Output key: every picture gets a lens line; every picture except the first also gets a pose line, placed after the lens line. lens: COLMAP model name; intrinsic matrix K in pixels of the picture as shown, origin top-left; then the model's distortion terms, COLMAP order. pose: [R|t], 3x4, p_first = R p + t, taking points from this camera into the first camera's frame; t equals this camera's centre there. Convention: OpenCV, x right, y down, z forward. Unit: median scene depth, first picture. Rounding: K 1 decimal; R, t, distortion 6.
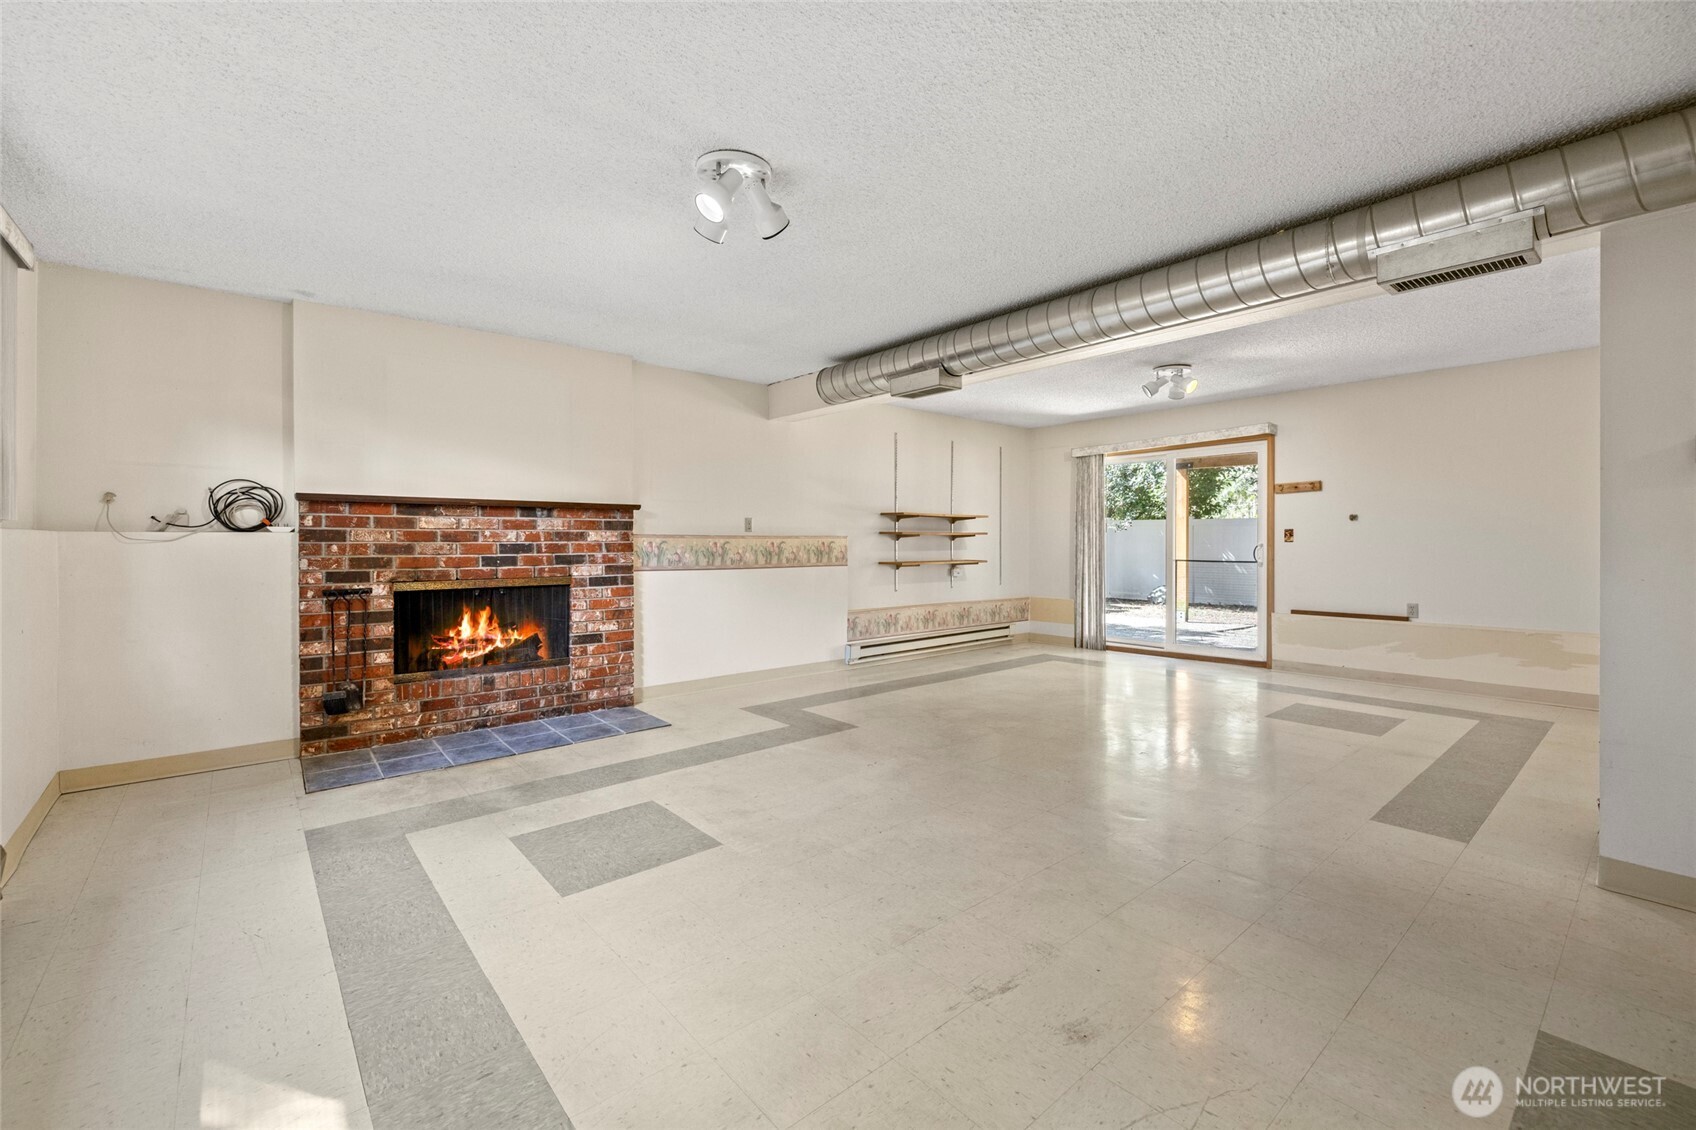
lens RADIAL K [[714.2, 0, 837.3], [0, 714.2, 557.0], [0, 0, 1]] dist [0.003463, -0.000754]
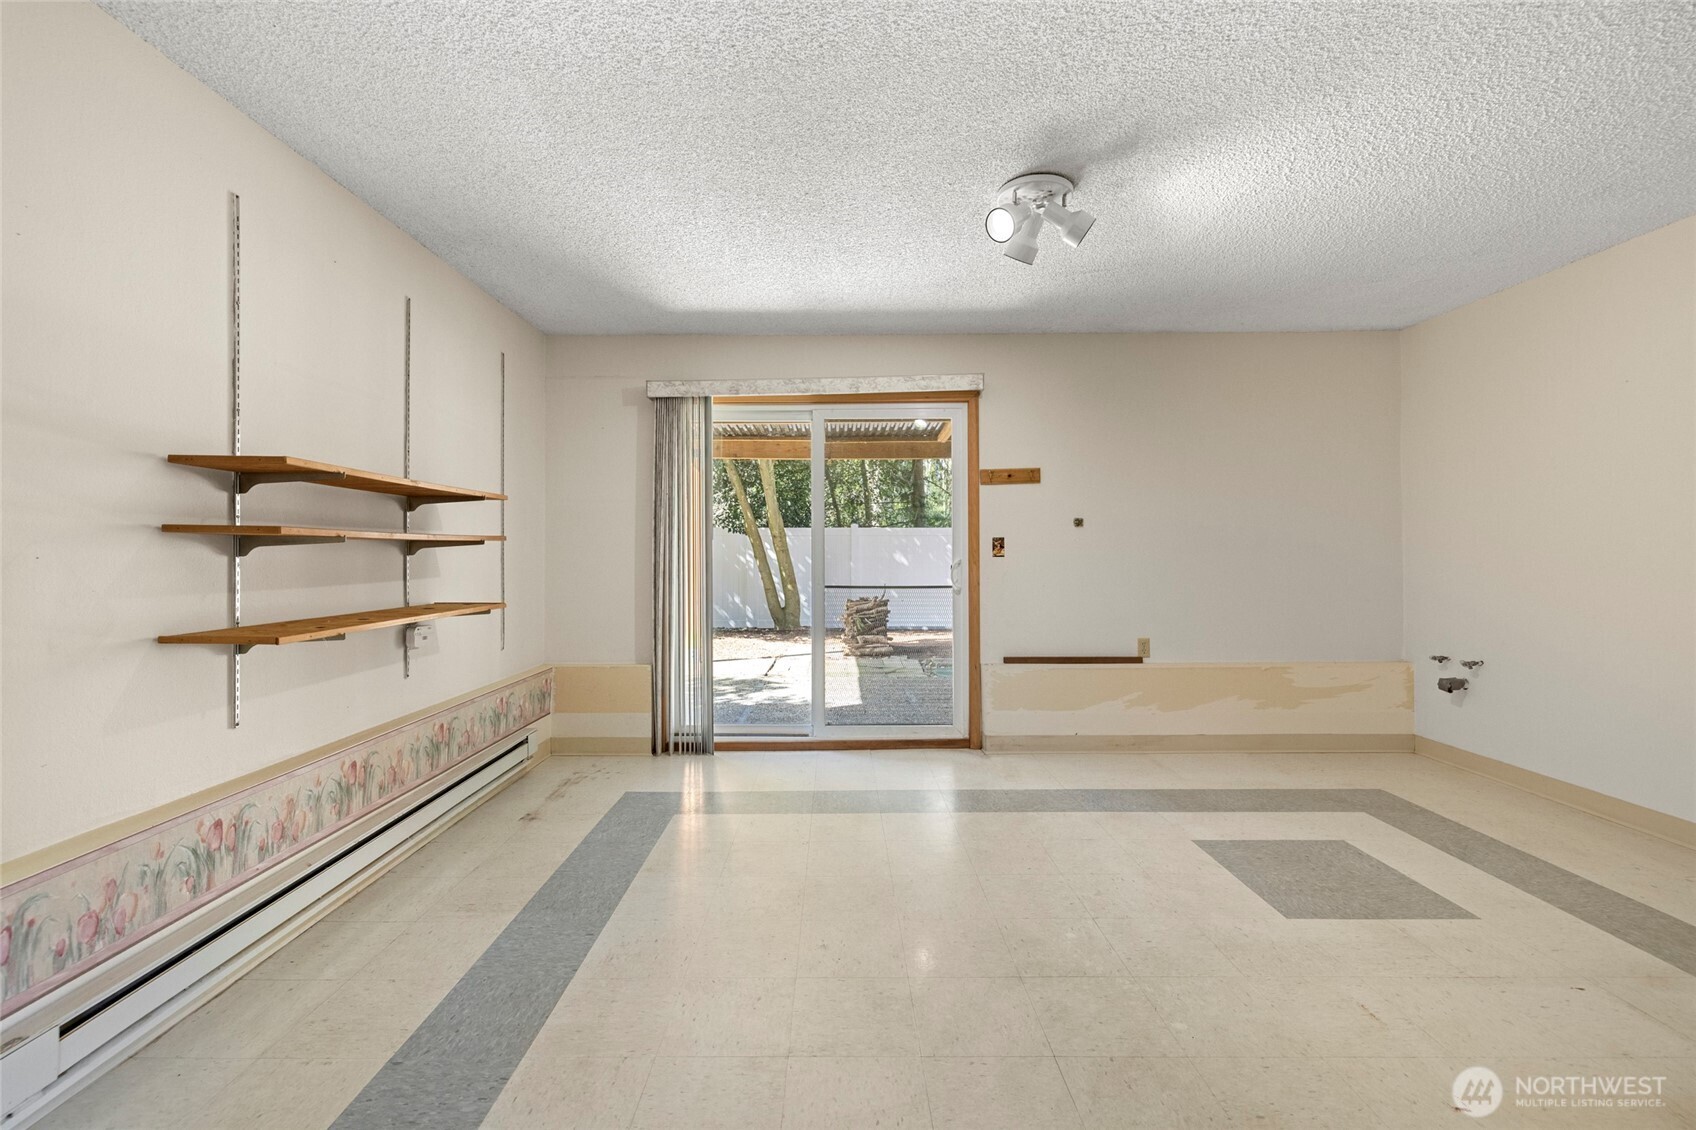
lens RADIAL K [[714.2, 0, 837.3], [0, 714.2, 557.0], [0, 0, 1]] dist [0.003463, -0.000754]
pose [[0.644669, -0.004384, 0.764449, 0.024398], [0.016613, 0.999828, -0.008276, -0.022746], [-0.764281, 0.018035, 0.644631, 0.875391]]
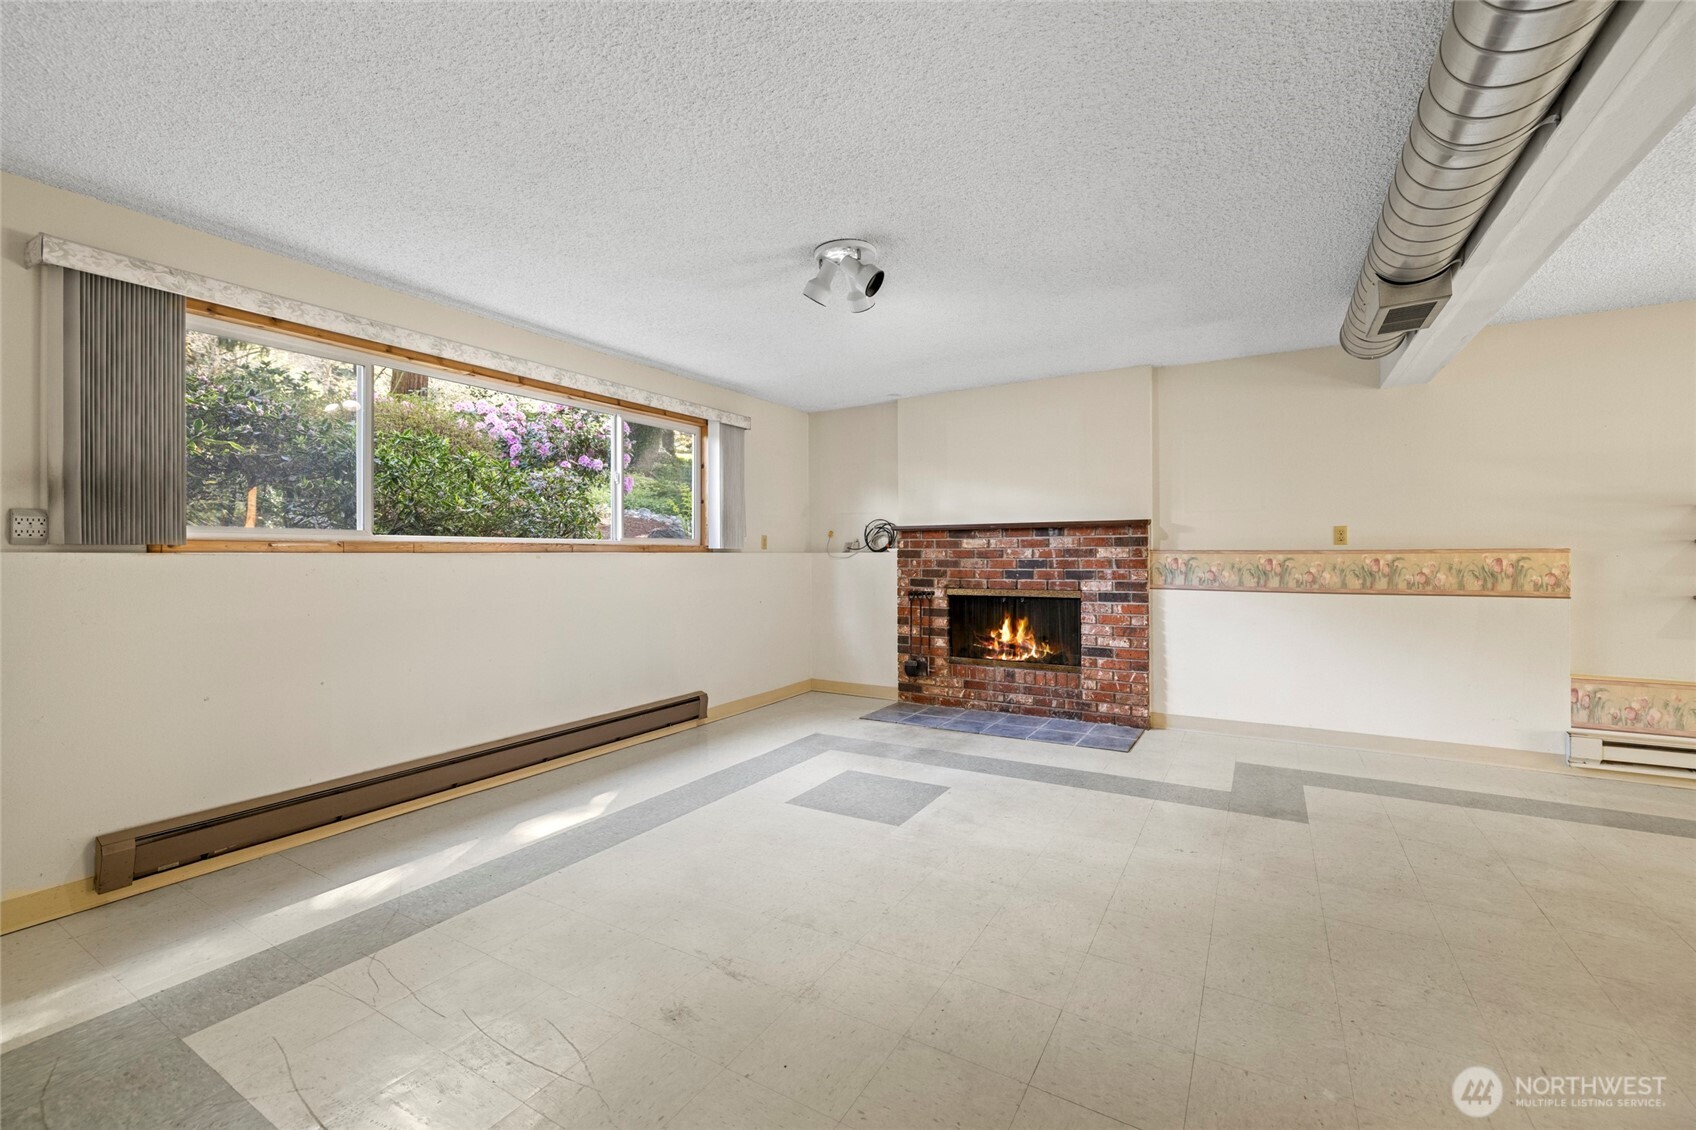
lens RADIAL K [[714.2, 0, 837.3], [0, 714.2, 557.0], [0, 0, 1]] dist [0.003463, -0.000754]
pose [[0.319963, -0.000675, -0.947430, 0.526087], [-0.018684, 0.999801, -0.007022, -0.008975], [0.947246, 0.019948, 0.319887, 0.319485]]
